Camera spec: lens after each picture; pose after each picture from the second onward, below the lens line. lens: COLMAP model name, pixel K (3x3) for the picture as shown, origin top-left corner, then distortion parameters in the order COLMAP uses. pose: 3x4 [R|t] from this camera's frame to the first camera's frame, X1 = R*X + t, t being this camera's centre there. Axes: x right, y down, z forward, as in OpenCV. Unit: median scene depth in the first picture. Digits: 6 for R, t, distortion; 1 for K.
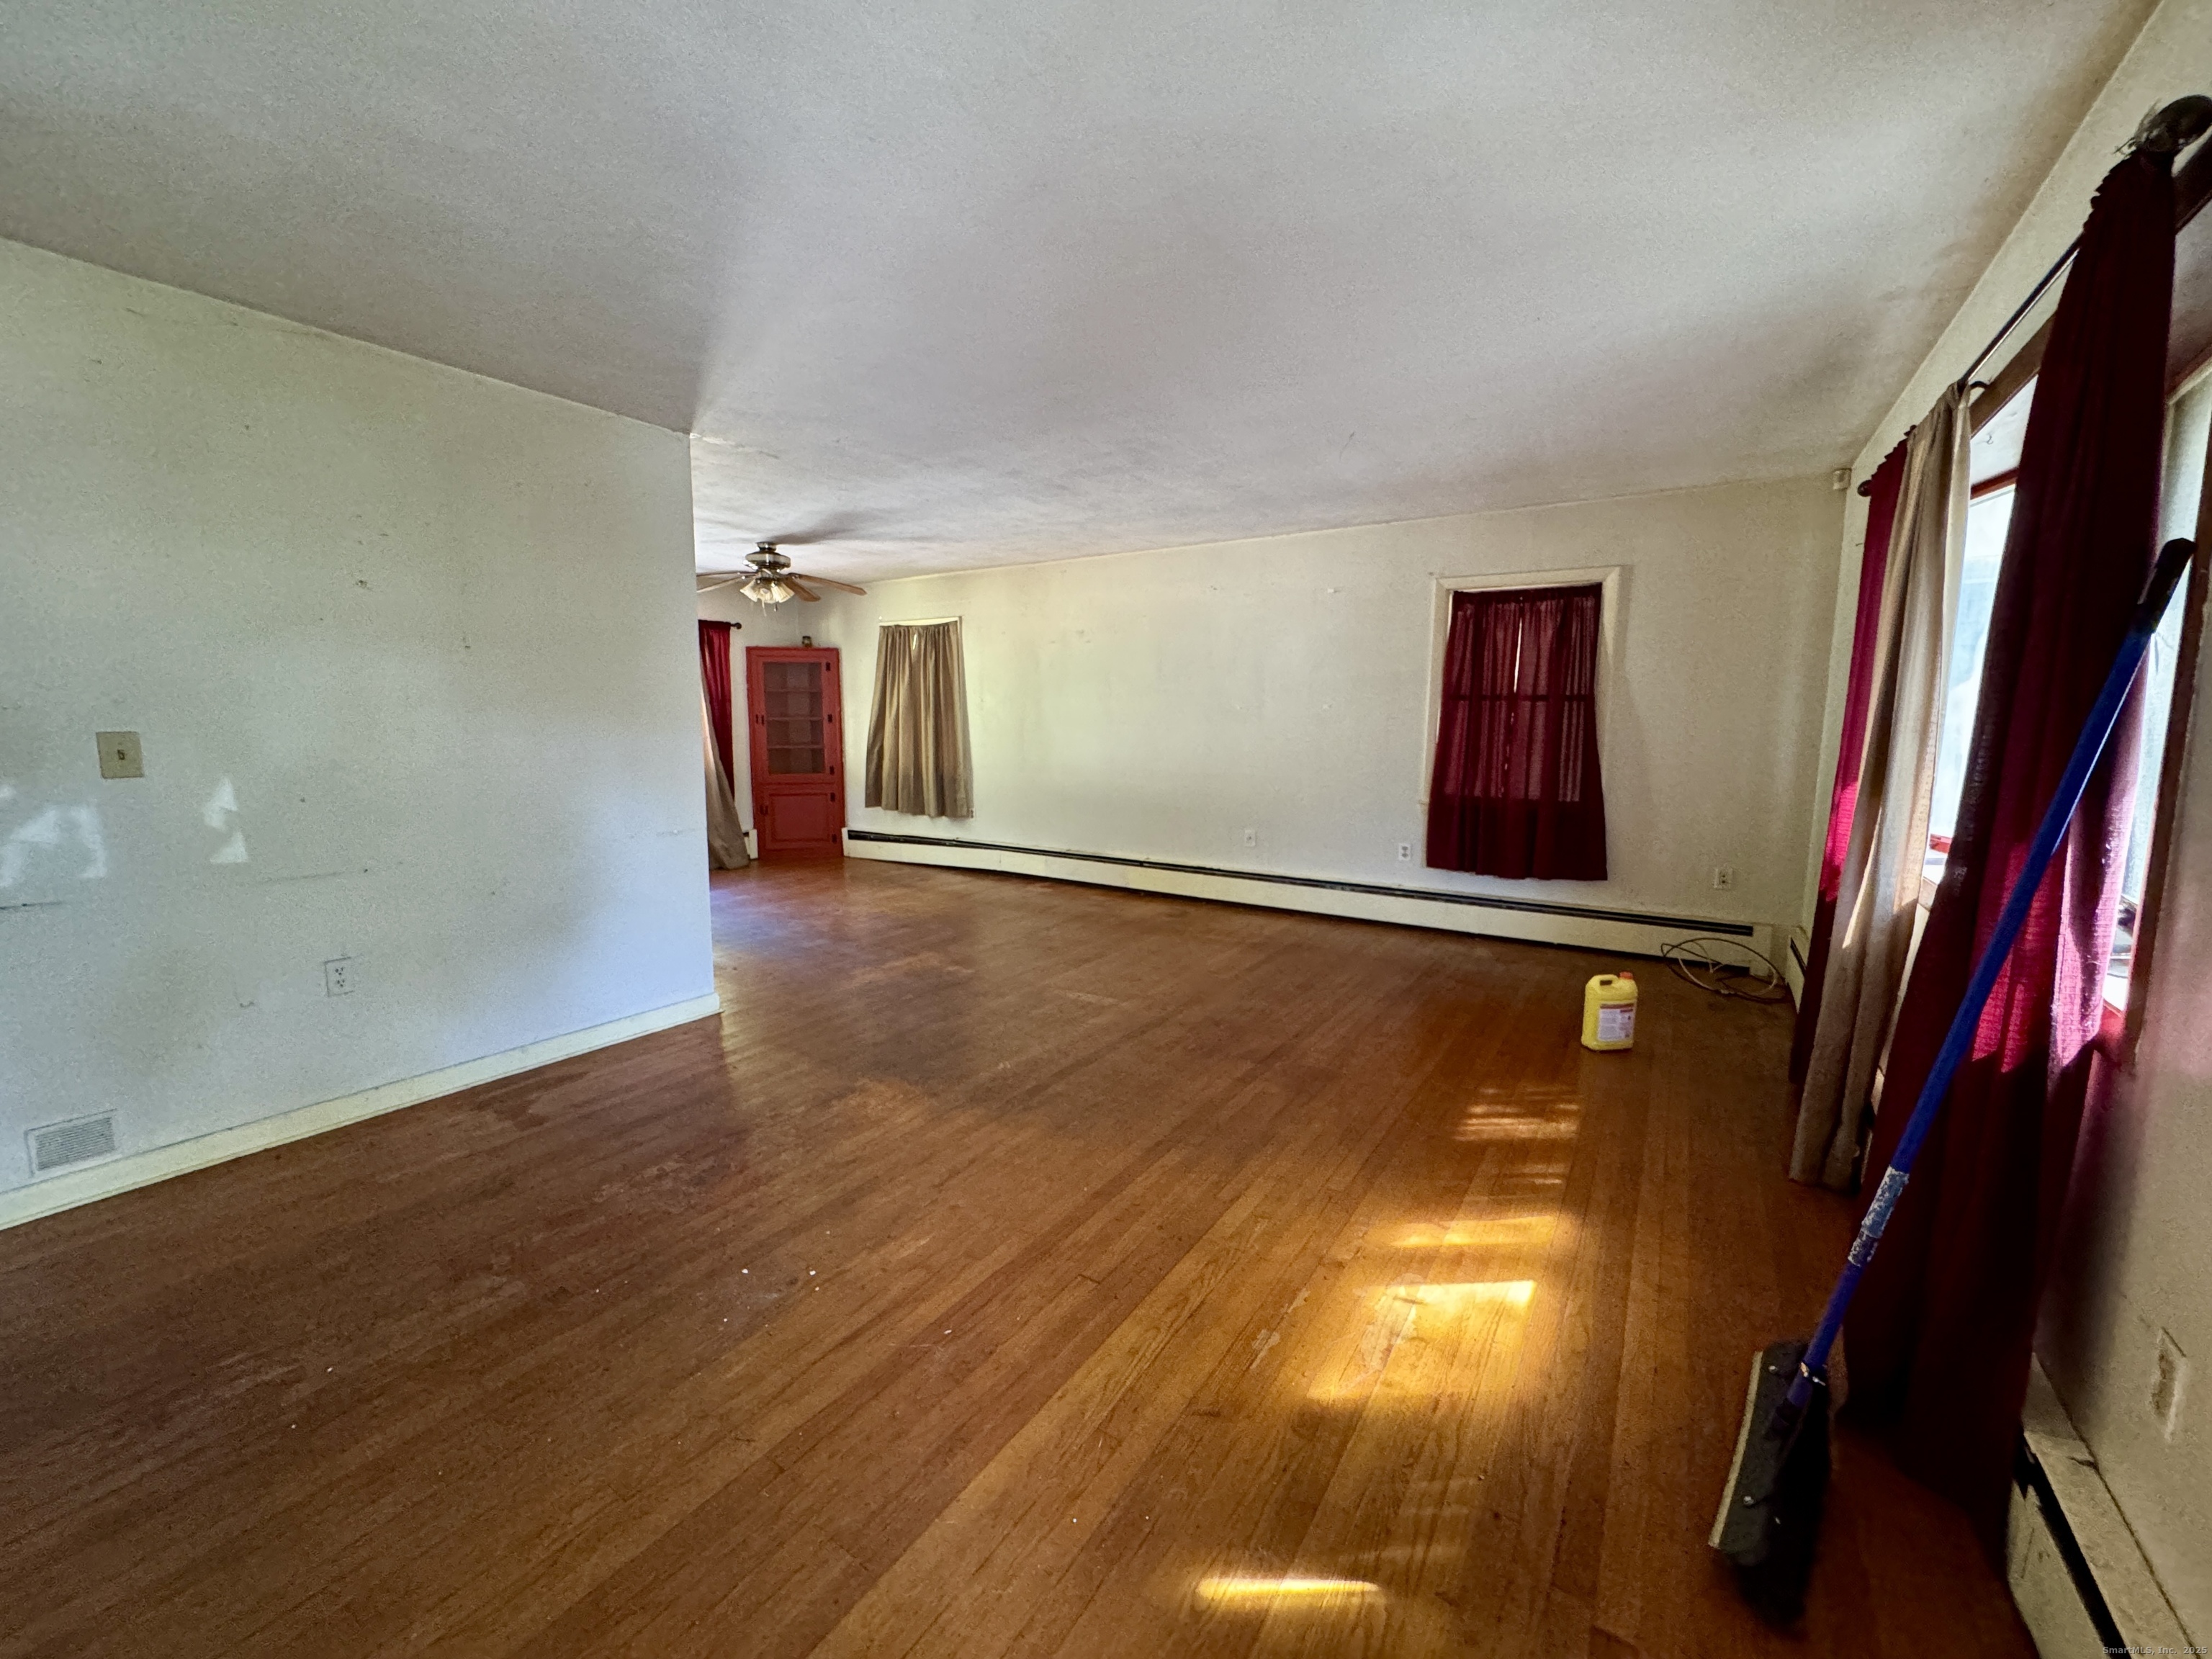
lens RADIAL K [[888.2, 0, 1108.1], [0, 888.2, 828.0], [0, 0, 1]] dist [0.000783, -0.001094]
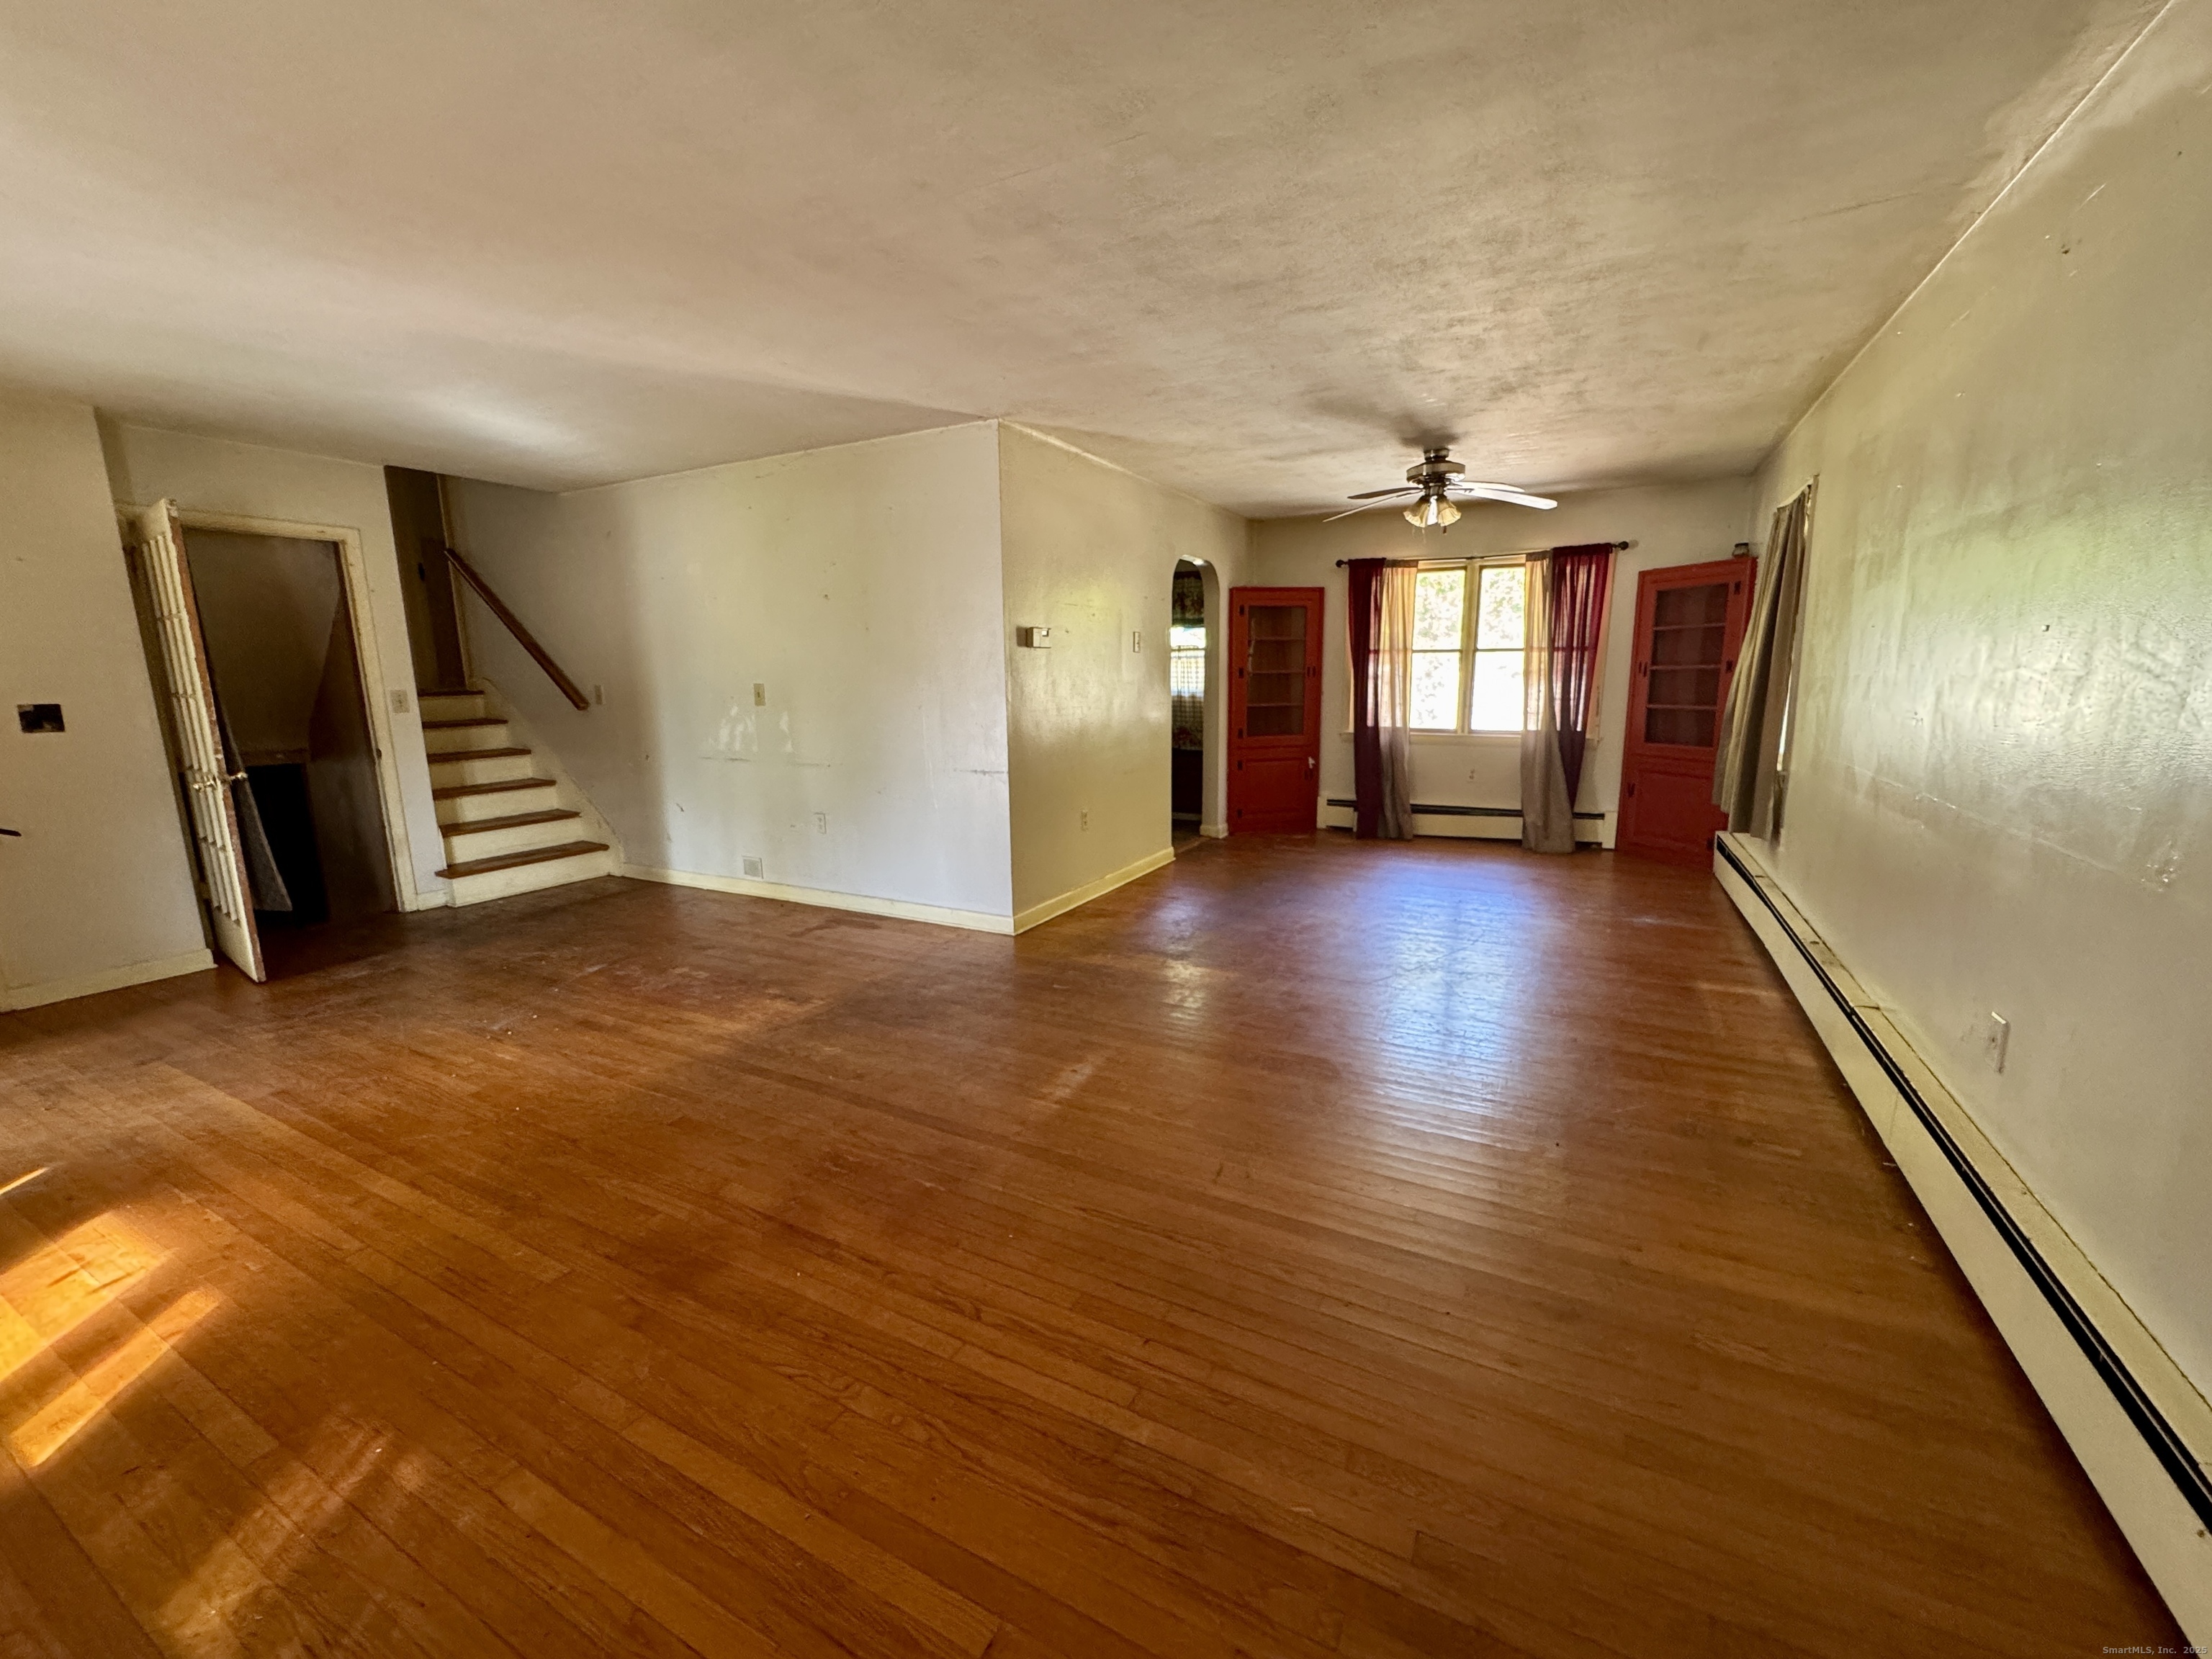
lens RADIAL K [[888.2, 0, 1108.4], [0, 888.2, 835.3], [0, 0, 1]] dist [0.000783, -0.001094]
pose [[0.085092, 0.176316, -0.980649, 0.858604], [-0.110089, 0.979856, 0.166621, -0.156047], [0.990273, 0.093780, 0.102788, 1.276760]]
